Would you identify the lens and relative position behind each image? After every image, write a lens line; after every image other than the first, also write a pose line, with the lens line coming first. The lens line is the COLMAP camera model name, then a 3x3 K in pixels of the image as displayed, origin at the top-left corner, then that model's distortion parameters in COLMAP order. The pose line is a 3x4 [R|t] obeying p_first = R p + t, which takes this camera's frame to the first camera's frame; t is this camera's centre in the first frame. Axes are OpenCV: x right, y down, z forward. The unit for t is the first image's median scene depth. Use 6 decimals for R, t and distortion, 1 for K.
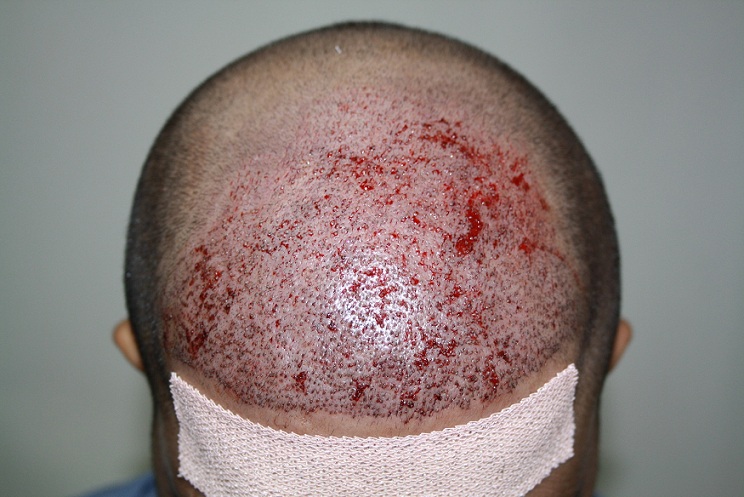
lens RADIAL K [[1398.9, 0, 372.0], [0, 1398.9, 248.5], [0, 0, 1]] dist [-0.057617, 0.079440]
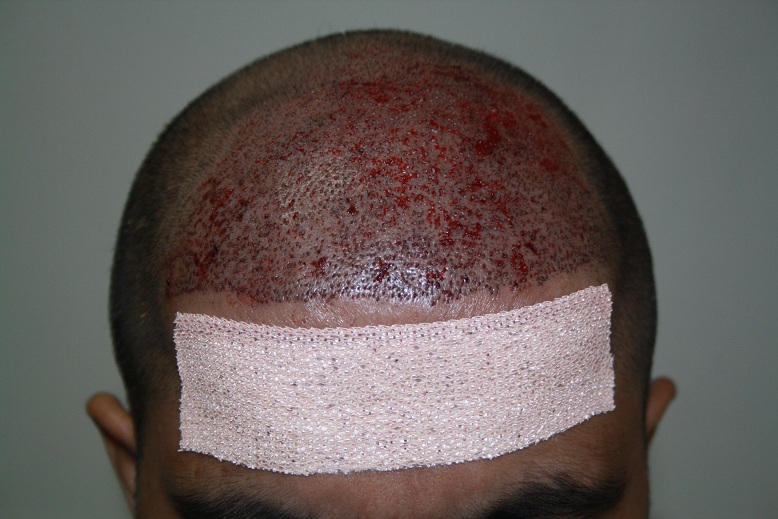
lens RADIAL K [[1967.3, 0, 389.0], [0, 1967.3, 259.5], [0, 0, 1]] dist [-0.120782, -0.576912]
pose [[0.998970, -0.024374, 0.038279, -0.054700], [0.036725, 0.929718, -0.366436, 0.572751], [-0.026657, 0.367464, 0.929656, -0.244258]]
